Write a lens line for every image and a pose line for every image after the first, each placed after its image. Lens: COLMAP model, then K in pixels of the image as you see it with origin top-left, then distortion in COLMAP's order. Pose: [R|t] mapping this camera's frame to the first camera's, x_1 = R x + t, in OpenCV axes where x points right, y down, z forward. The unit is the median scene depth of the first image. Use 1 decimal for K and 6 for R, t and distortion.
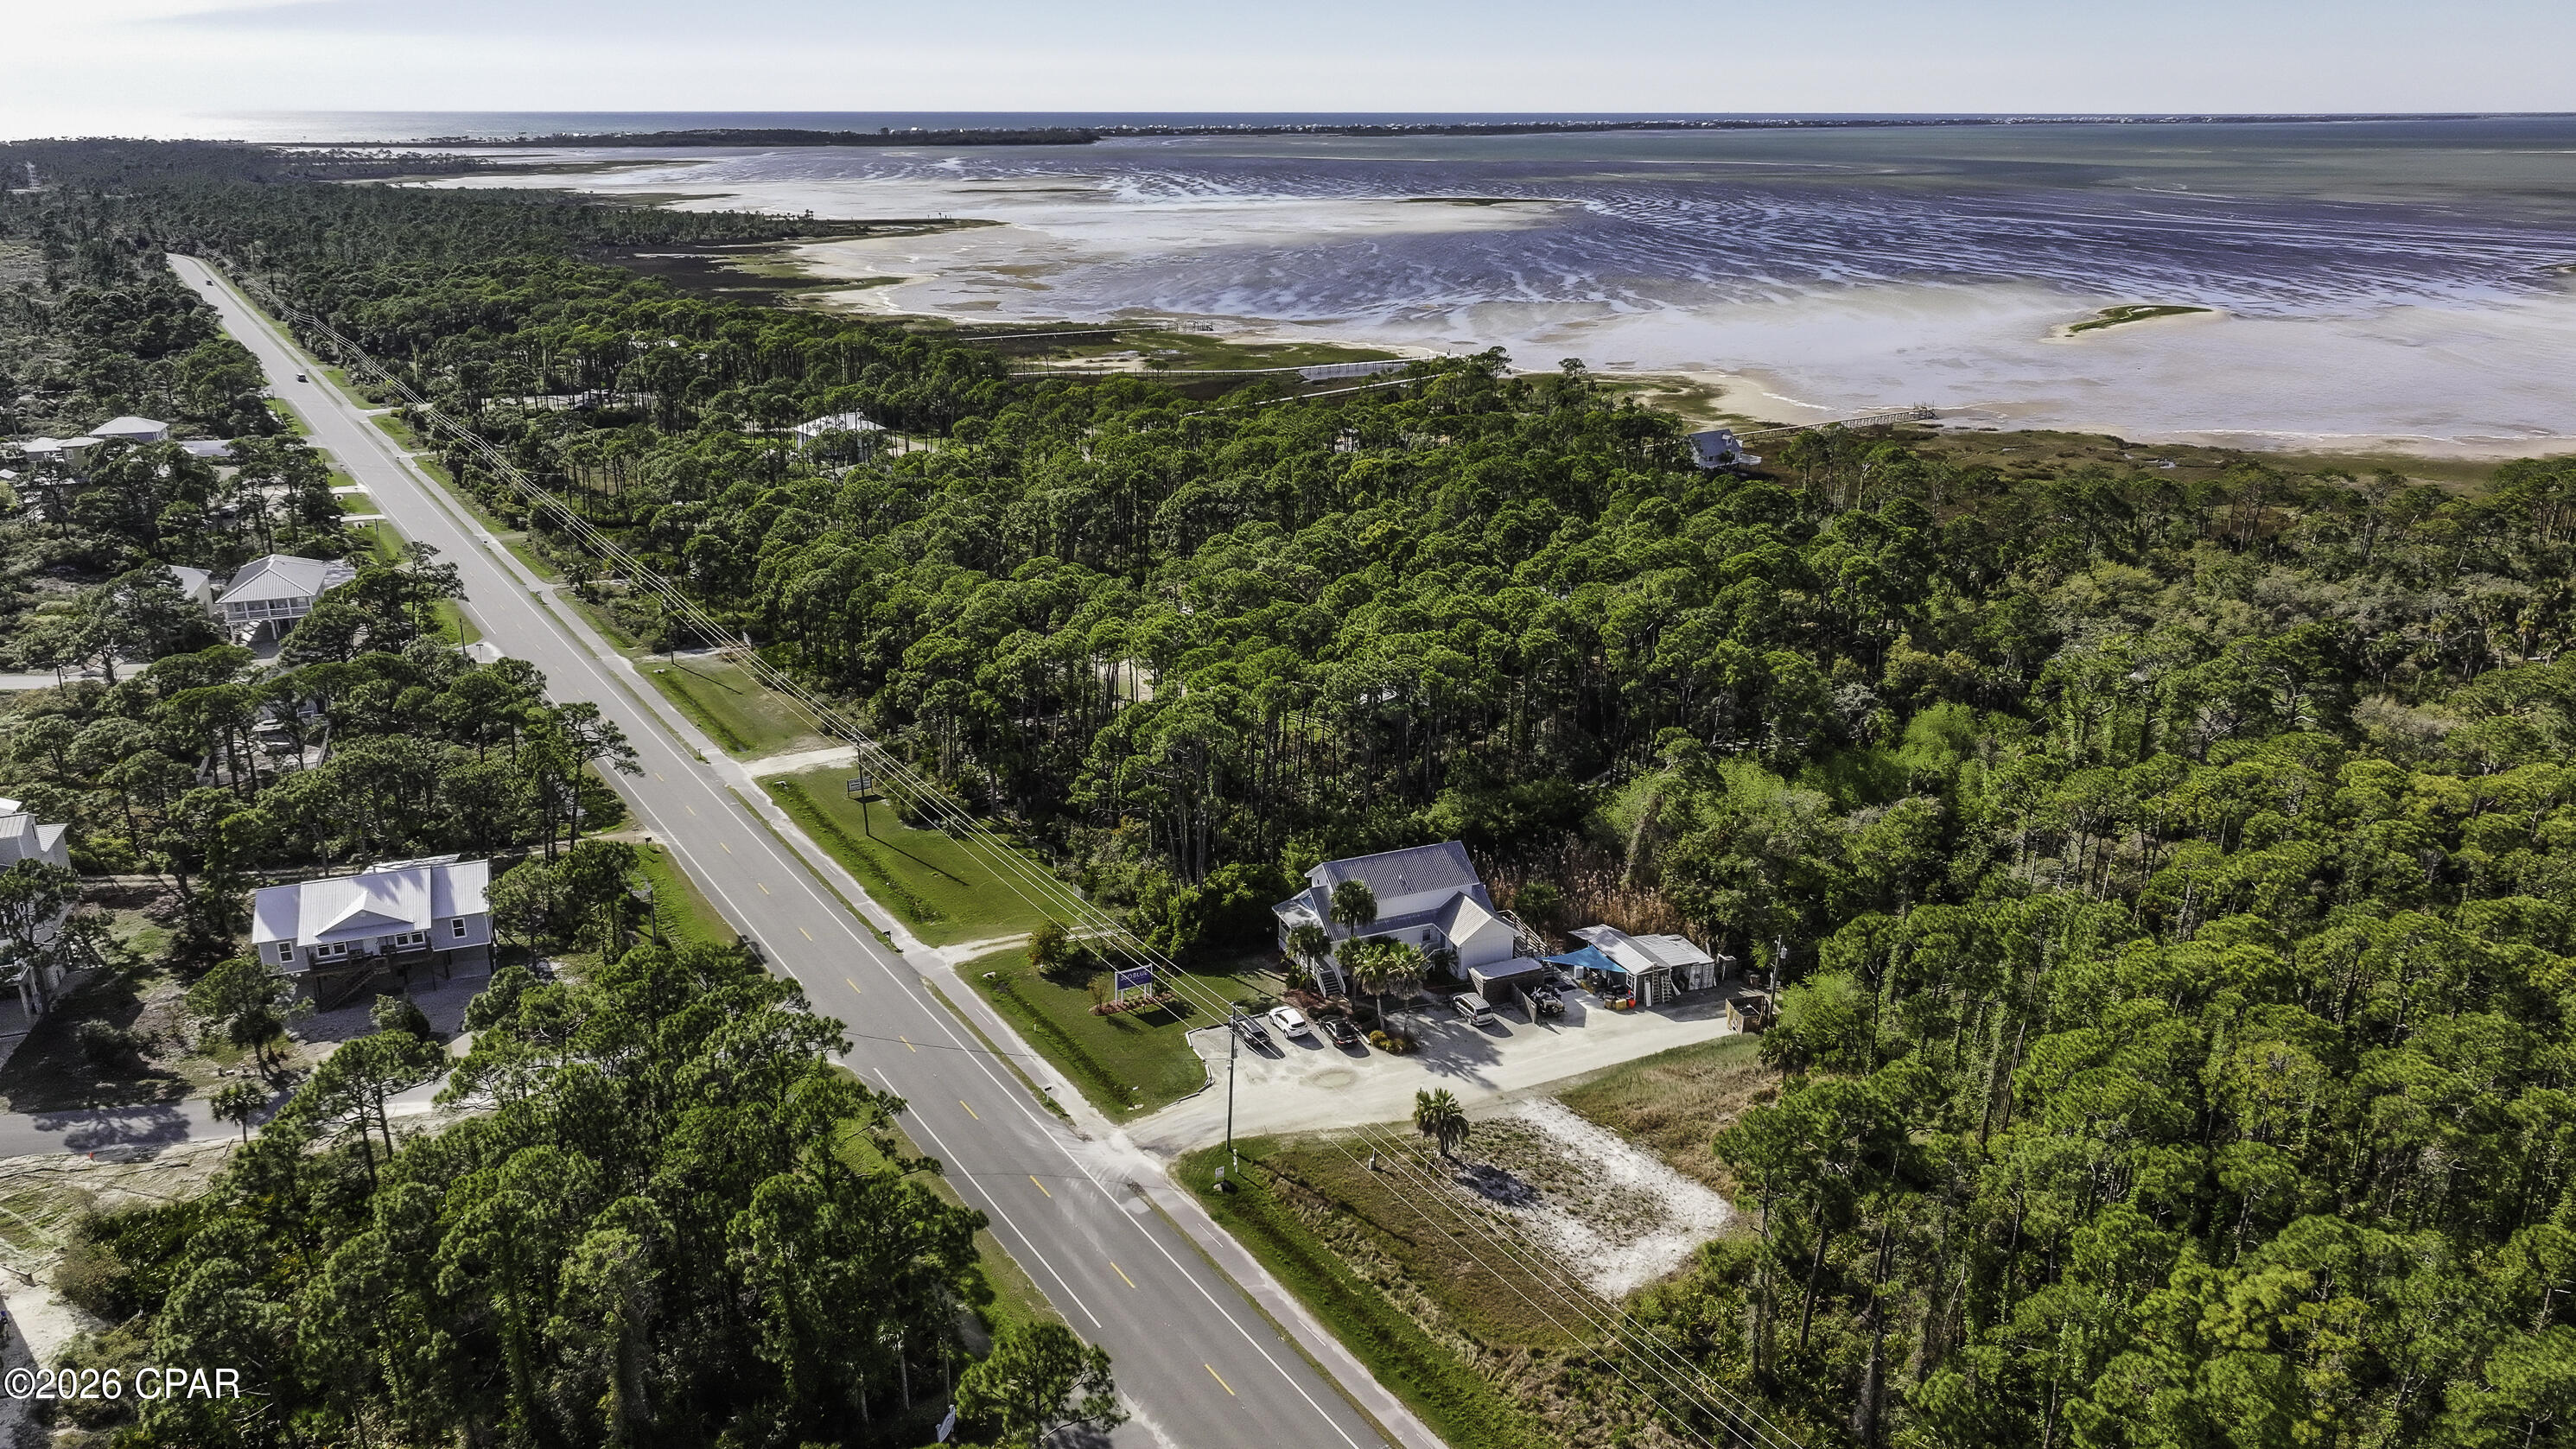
lens RADIAL K [[1788.4, 0, 1299.5], [0, 1788.4, 716.0], [0, 0, 1]] dist [0.000038, 0.008150]
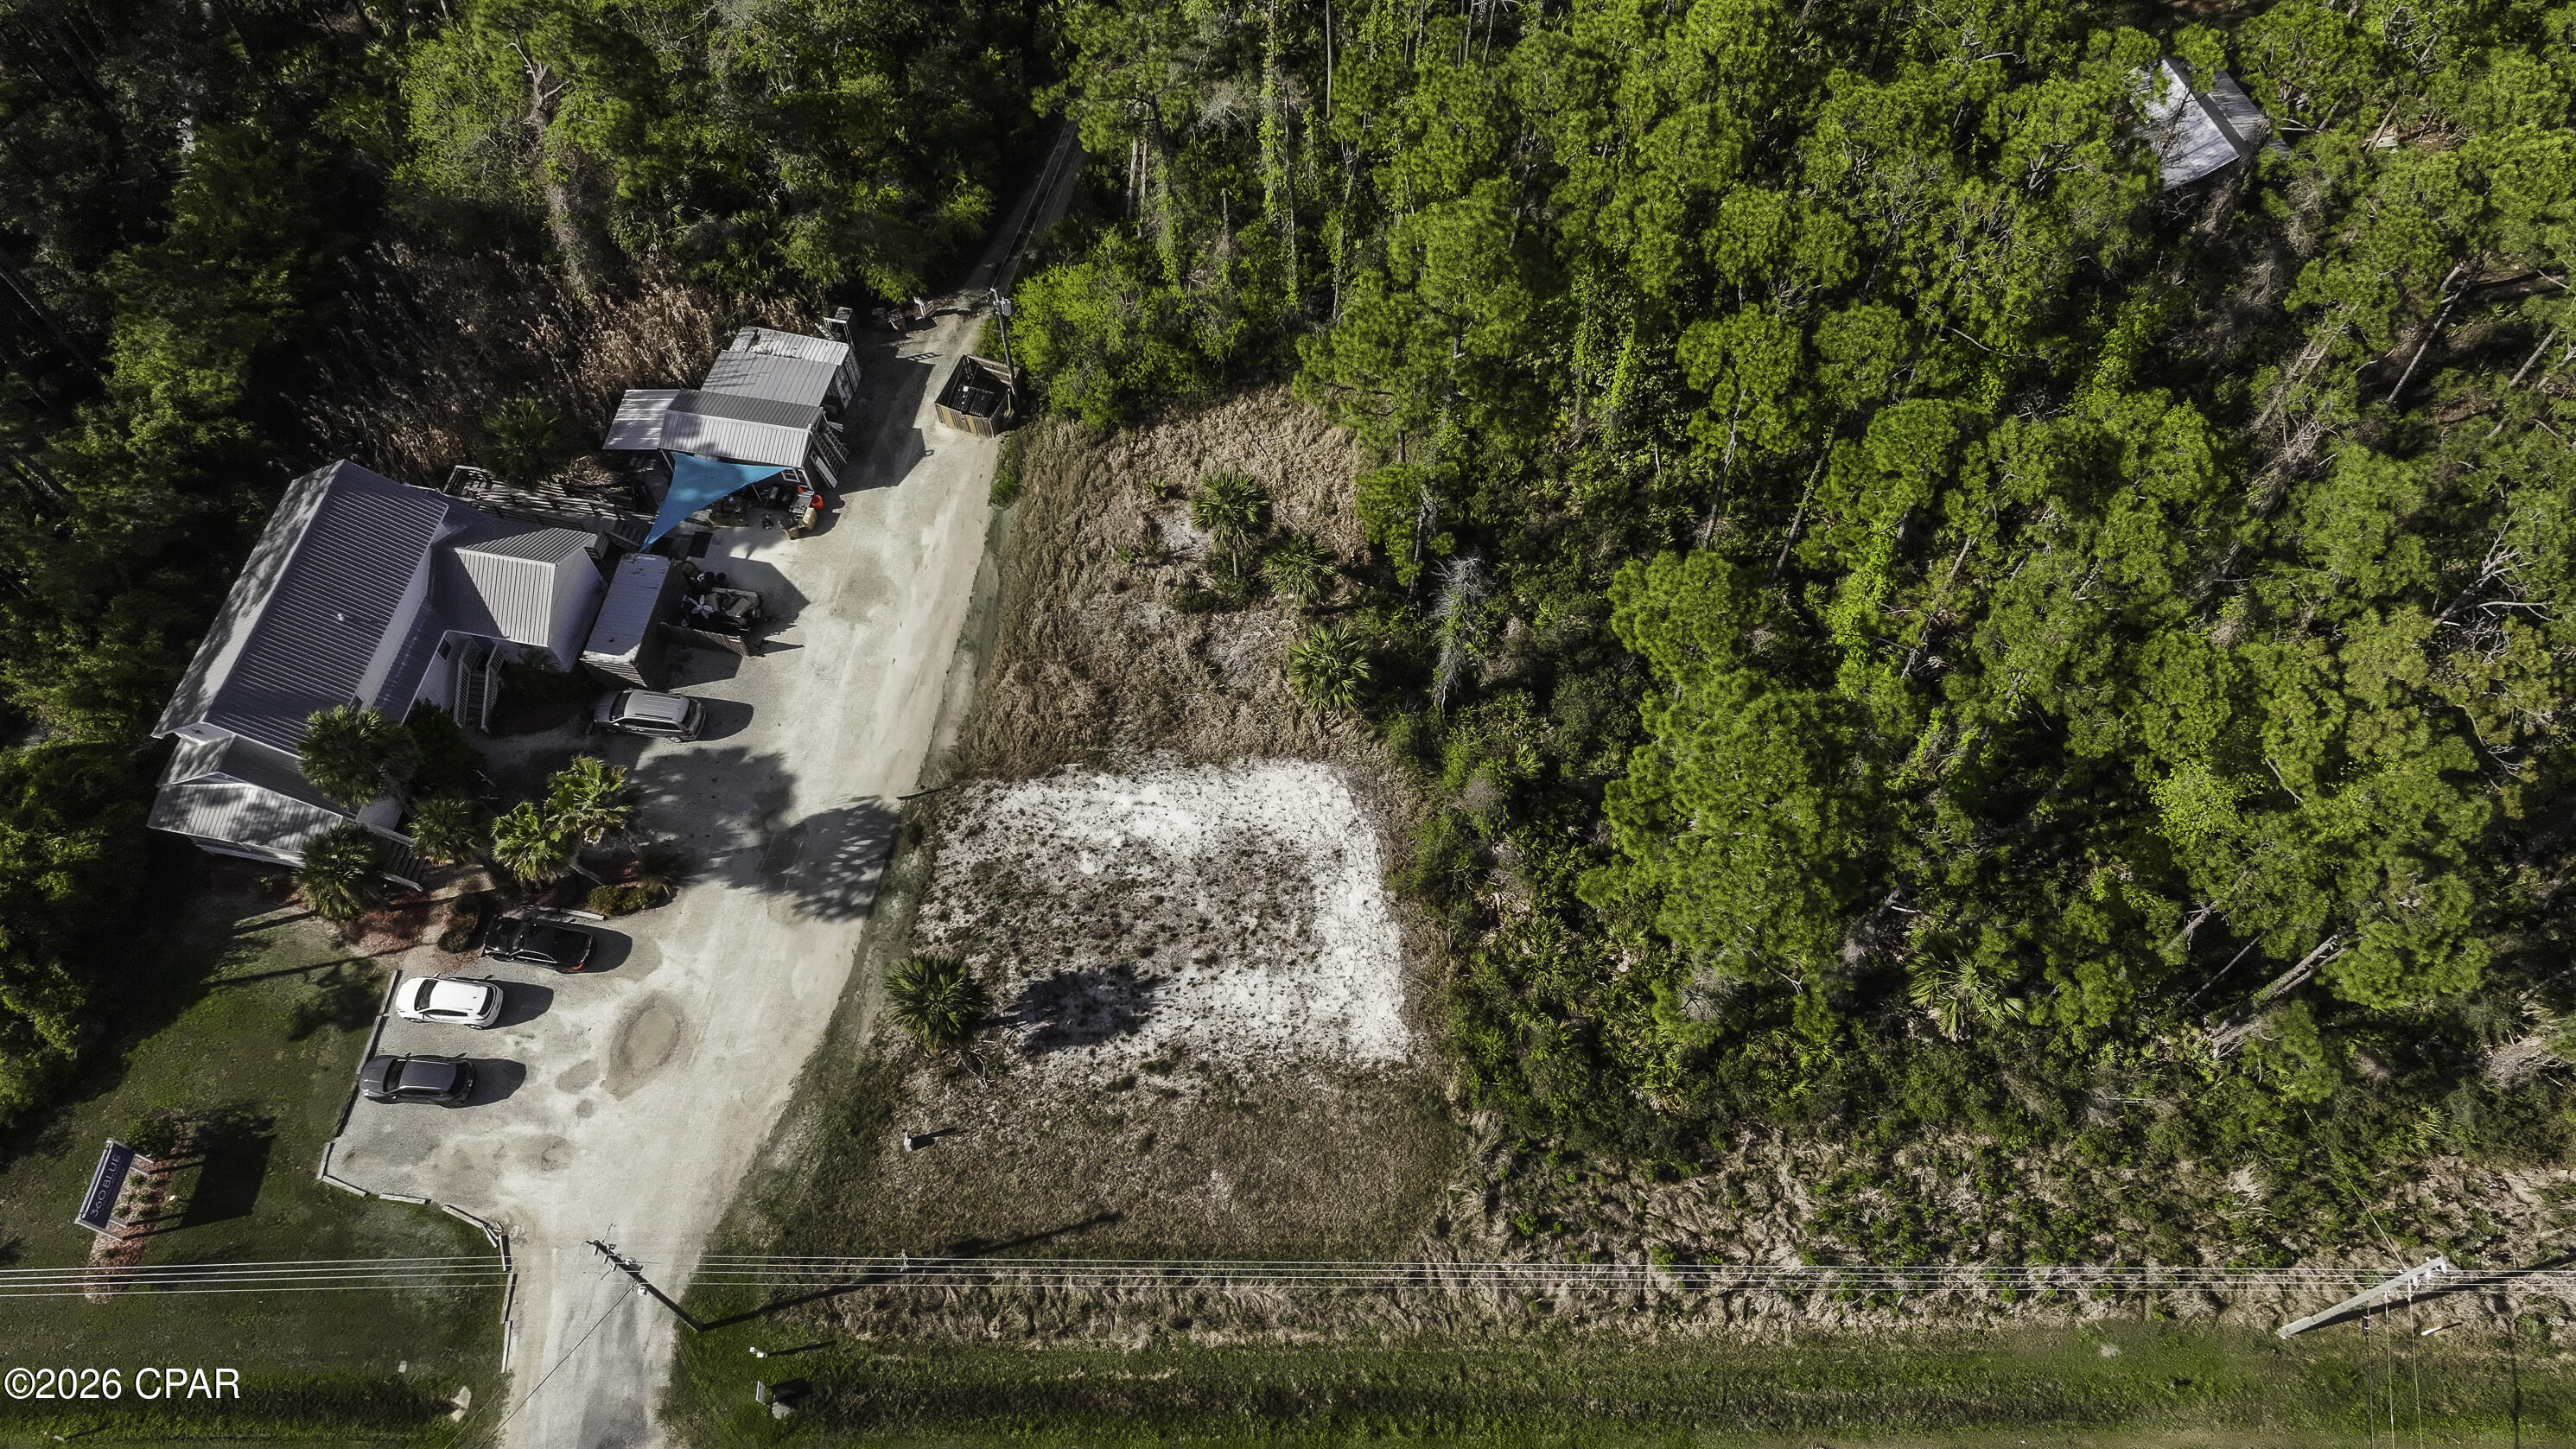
lens RADIAL K [[1788.4, 0, 1298.4], [0, 1788.4, 735.0], [0, 0, 1]] dist [0.000038, 0.008150]
pose [[0.550427, -0.737484, 0.391341, -0.017080], [0.275793, 0.603038, 0.748521, -0.203183], [-0.788015, -0.304077, 0.535321, 0.555578]]
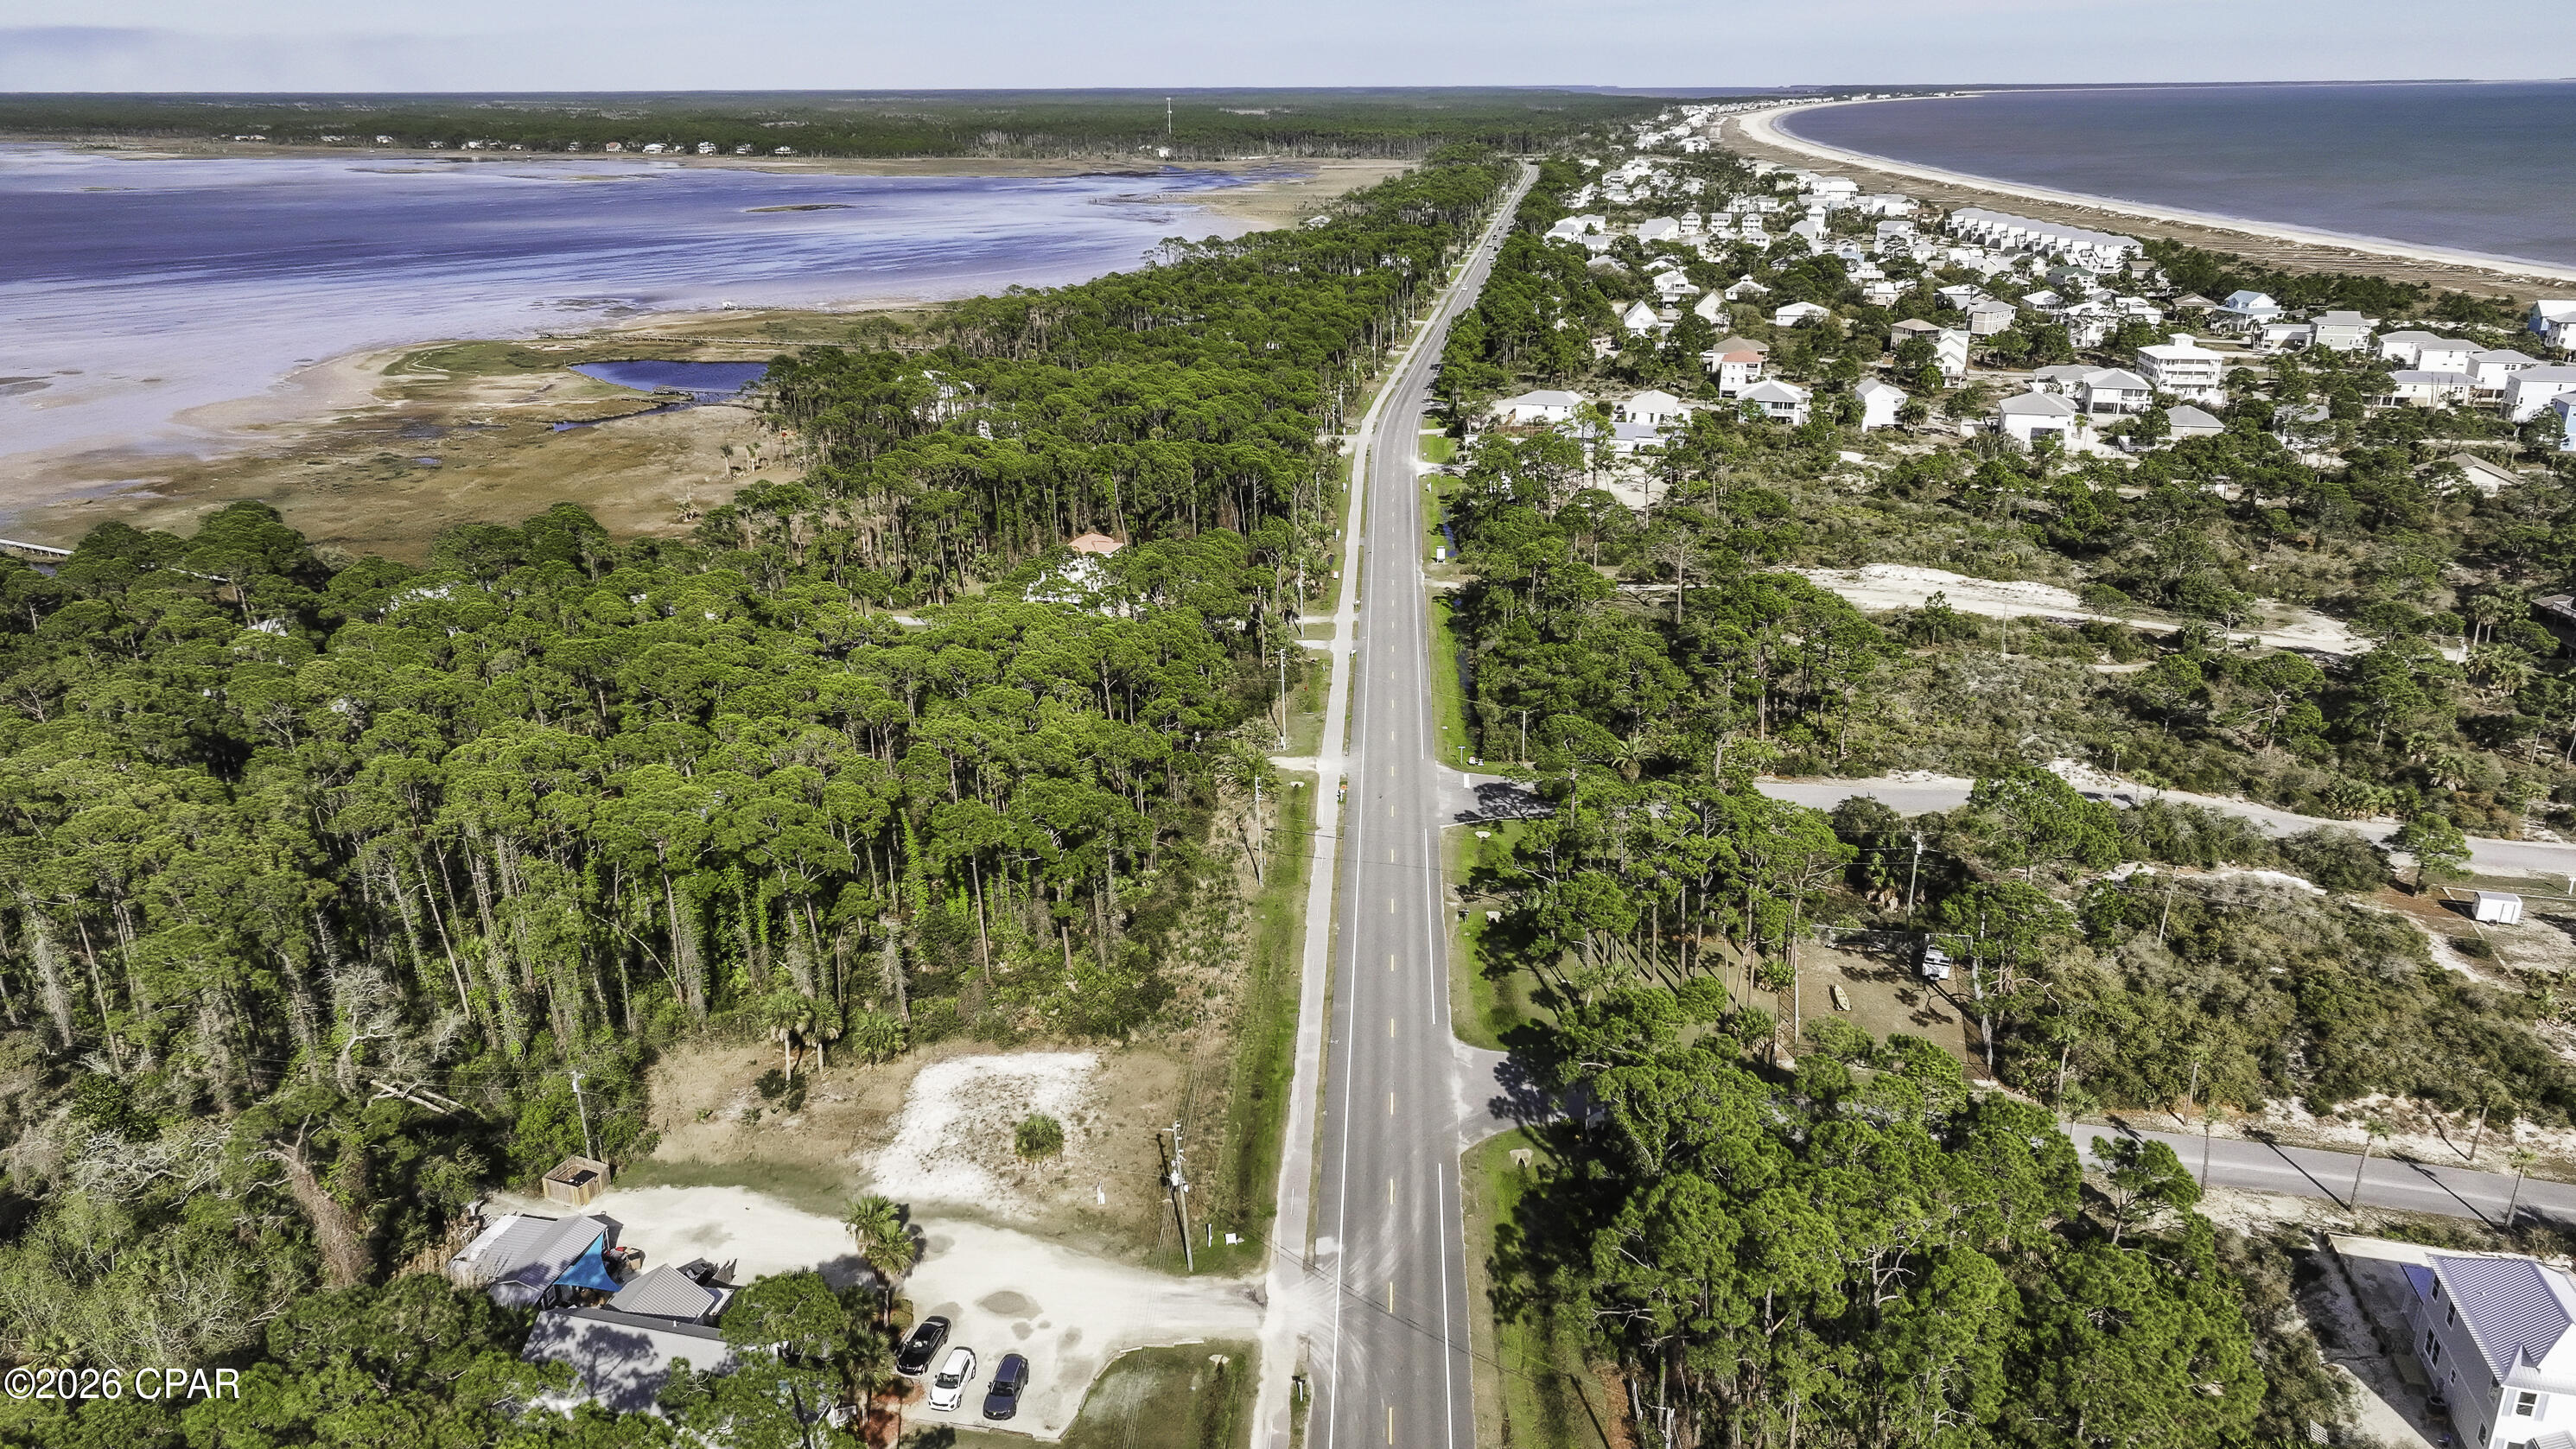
lens RADIAL K [[1788.4, 0, 1278.3], [0, 1788.4, 721.2], [0, 0, 1]] dist [0.000038, 0.008150]
pose [[-0.797191, -0.198029, 0.570326, -0.501791], [0.199019, 0.805670, 0.557931, -0.458291], [-0.569981, 0.558283, -0.602861, 1.241074]]
